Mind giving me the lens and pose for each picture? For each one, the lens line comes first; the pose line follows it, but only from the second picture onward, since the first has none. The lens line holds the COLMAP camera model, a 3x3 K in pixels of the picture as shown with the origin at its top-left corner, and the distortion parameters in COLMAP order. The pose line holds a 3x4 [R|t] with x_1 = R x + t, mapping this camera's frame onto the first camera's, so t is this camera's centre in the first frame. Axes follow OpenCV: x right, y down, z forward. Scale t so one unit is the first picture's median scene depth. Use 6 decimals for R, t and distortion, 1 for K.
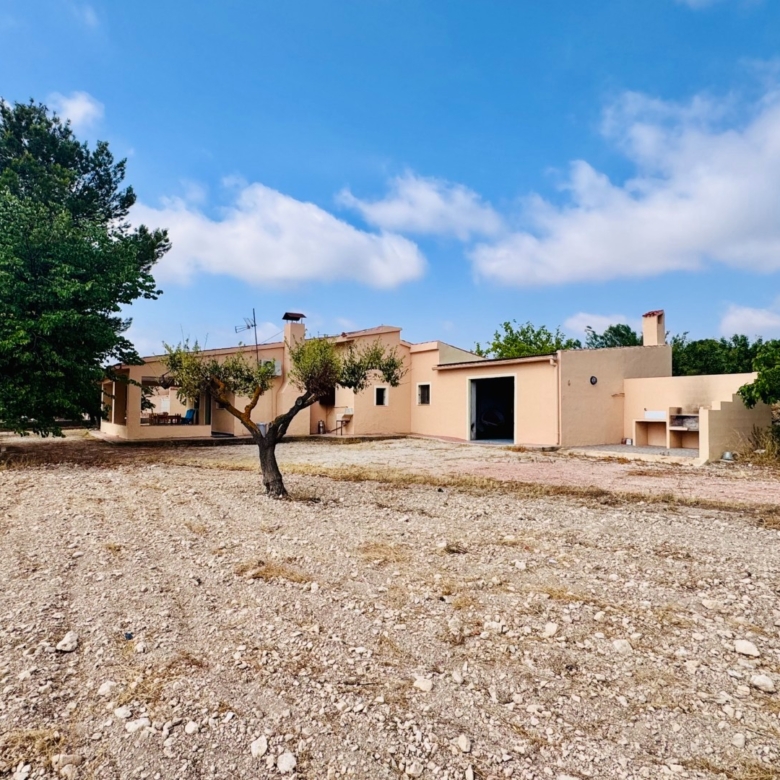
lens RADIAL K [[527.3, 0, 390.0], [0, 527.3, 390.0], [0, 0, 1]] dist [-0.026950, -0.000368]
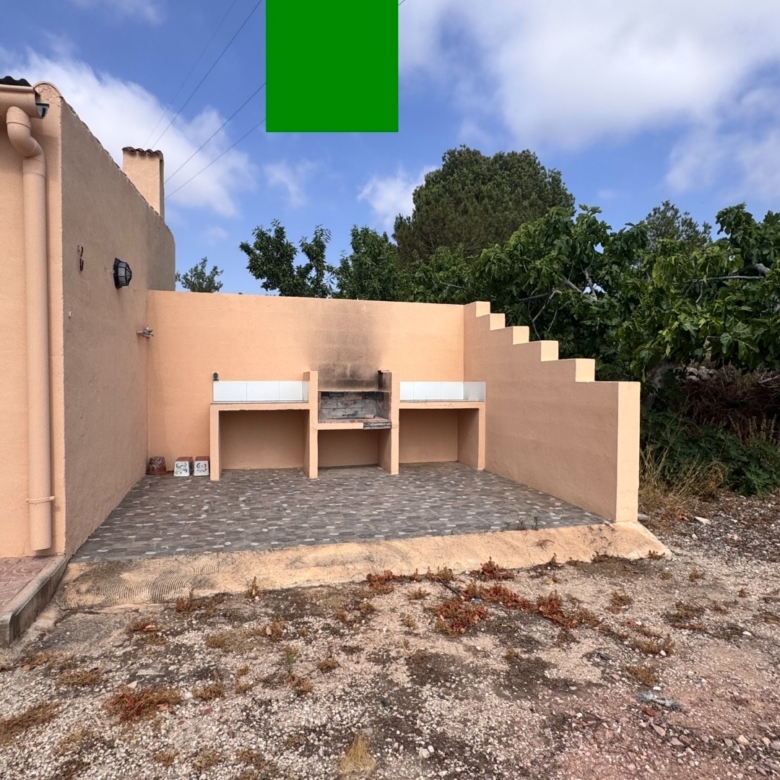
lens RADIAL K [[527.3, 0, 390.0], [0, 527.3, 390.0], [0, 0, 1]] dist [-0.026950, -0.000368]
pose [[0.316652, -0.030836, 0.948041, 0.151065], [-0.041306, 0.998075, 0.046260, 0.021199], [-0.947642, -0.053809, 0.314768, 0.679707]]
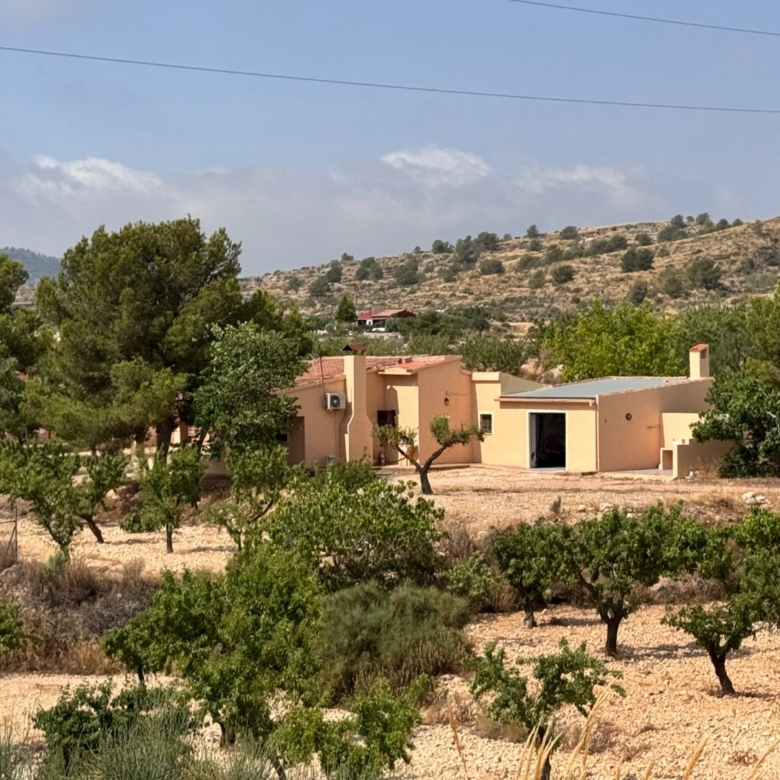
lens RADIAL K [[2146.5, 0, 390.0], [0, 2146.5, 390.0], [0, 0, 1]] dist [-0.006660, -0.144140]
pose [[0.998470, -0.019890, 0.051592, -0.367279], [0.017023, 0.998318, 0.055428, -0.320296], [-0.052608, -0.054465, 0.997129, -3.440837]]
